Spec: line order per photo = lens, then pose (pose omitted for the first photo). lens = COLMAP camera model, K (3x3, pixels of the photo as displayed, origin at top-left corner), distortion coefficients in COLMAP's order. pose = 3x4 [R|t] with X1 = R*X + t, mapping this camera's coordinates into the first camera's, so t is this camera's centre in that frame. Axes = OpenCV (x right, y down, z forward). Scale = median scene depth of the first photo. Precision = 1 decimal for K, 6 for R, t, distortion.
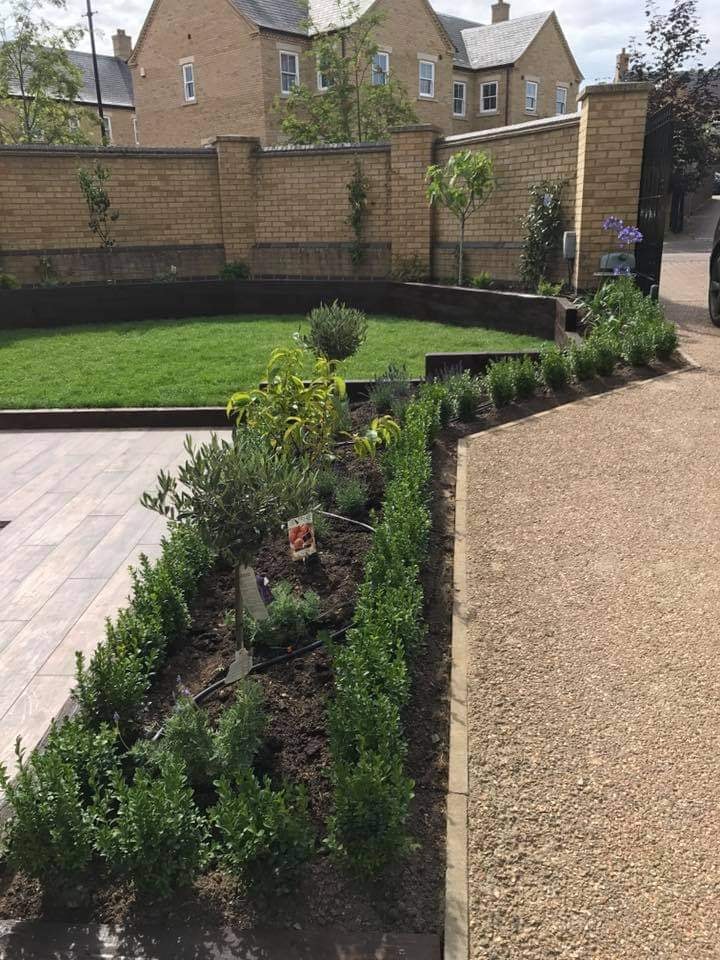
lens RADIAL K [[788.0, 0, 356.2], [0, 788.0, 462.4], [0, 0, 1]] dist [0.034106, -0.031957]
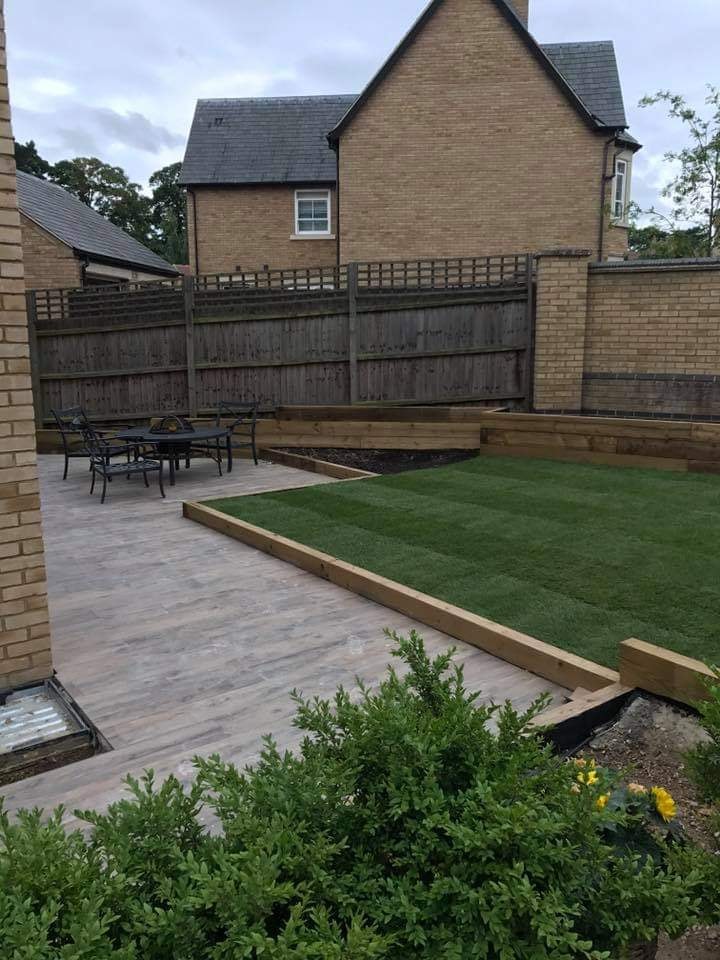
lens RADIAL K [[788.0, 0, 370.7], [0, 788.0, 460.8], [0, 0, 1]] dist [0.034106, -0.031957]
pose [[0.617639, 0.151392, -0.771753, 0.108831], [-0.245448, 0.969389, -0.006272, -0.095679], [0.747180, 0.193299, 0.635892, 0.239194]]
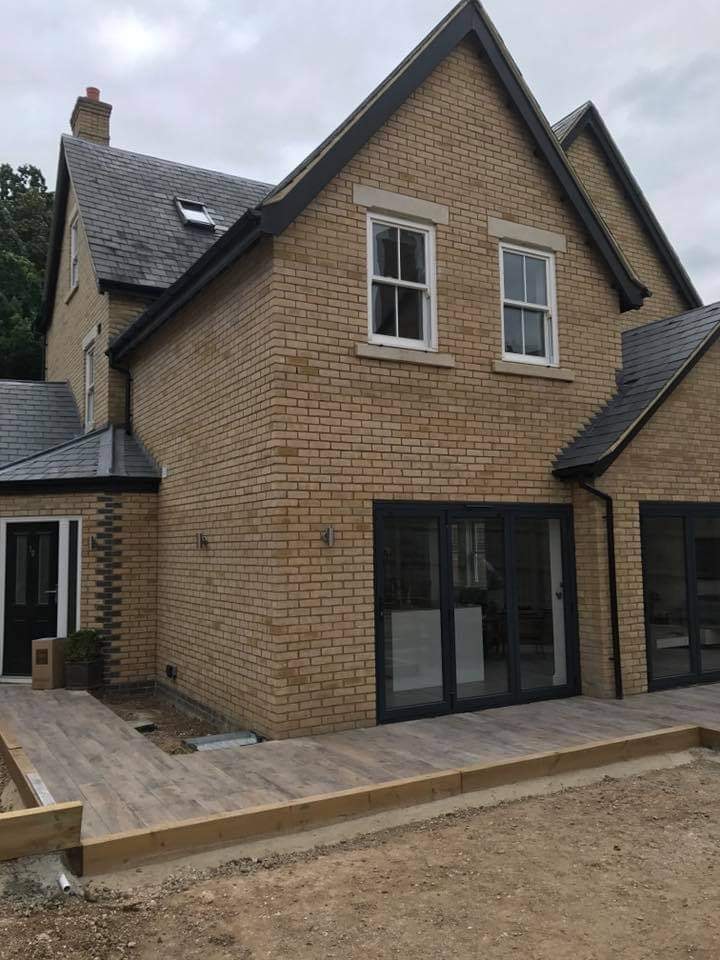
lens RADIAL K [[788.0, 0, 356.5], [0, 788.0, 464.4], [0, 0, 1]] dist [0.034106, -0.031957]
pose [[-0.852439, -0.015084, -0.522609, 0.024007], [-0.118342, 0.979207, 0.164768, -0.272303], [0.509258, 0.202301, -0.836499, 0.848314]]
